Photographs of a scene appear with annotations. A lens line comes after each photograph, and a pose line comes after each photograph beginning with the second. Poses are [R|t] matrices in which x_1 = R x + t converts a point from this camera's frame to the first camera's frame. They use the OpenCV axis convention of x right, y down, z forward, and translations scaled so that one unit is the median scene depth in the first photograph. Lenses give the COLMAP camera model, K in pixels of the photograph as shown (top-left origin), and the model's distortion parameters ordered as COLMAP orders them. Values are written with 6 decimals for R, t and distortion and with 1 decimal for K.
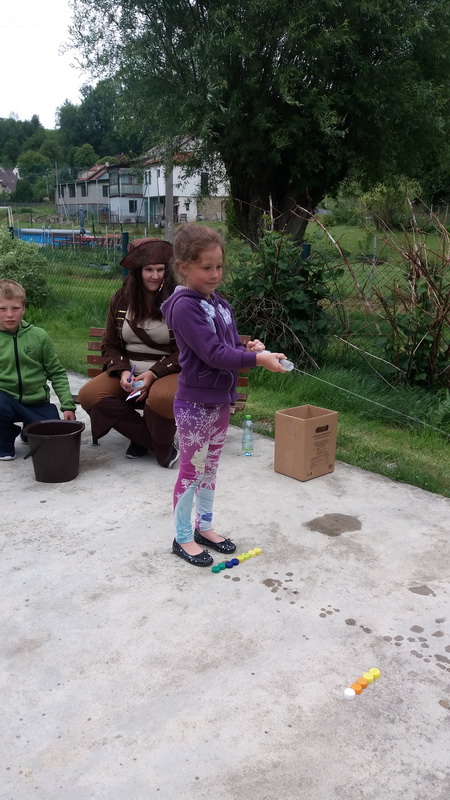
lens RADIAL K [[662.0, 0, 226.4], [0, 662.0, 418.4], [0, 0, 1]] dist [0.097754, -0.170718]
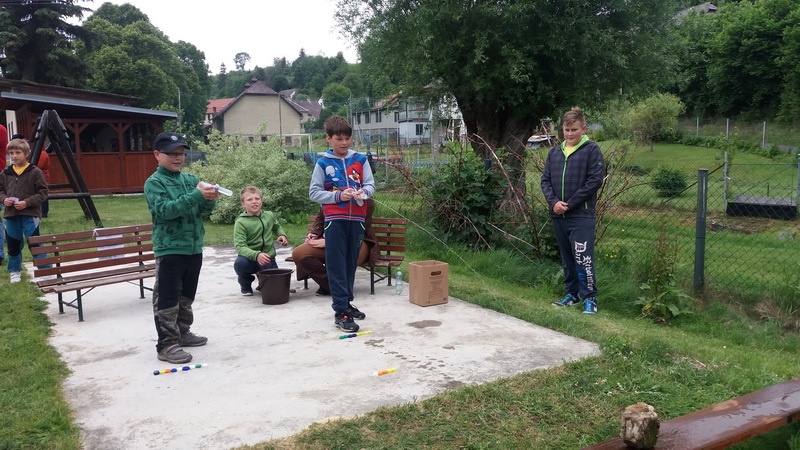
lens RADIAL K [[662.0, 0, 400.0], [0, 662.0, 225.0], [0, 0, 1]] dist [0.097754, -0.170718]
pose [[0.984911, -0.009580, -0.172794, 0.095565], [-0.018343, 0.987063, -0.159280, 0.044383], [0.172085, 0.160046, 0.971994, -0.161948]]
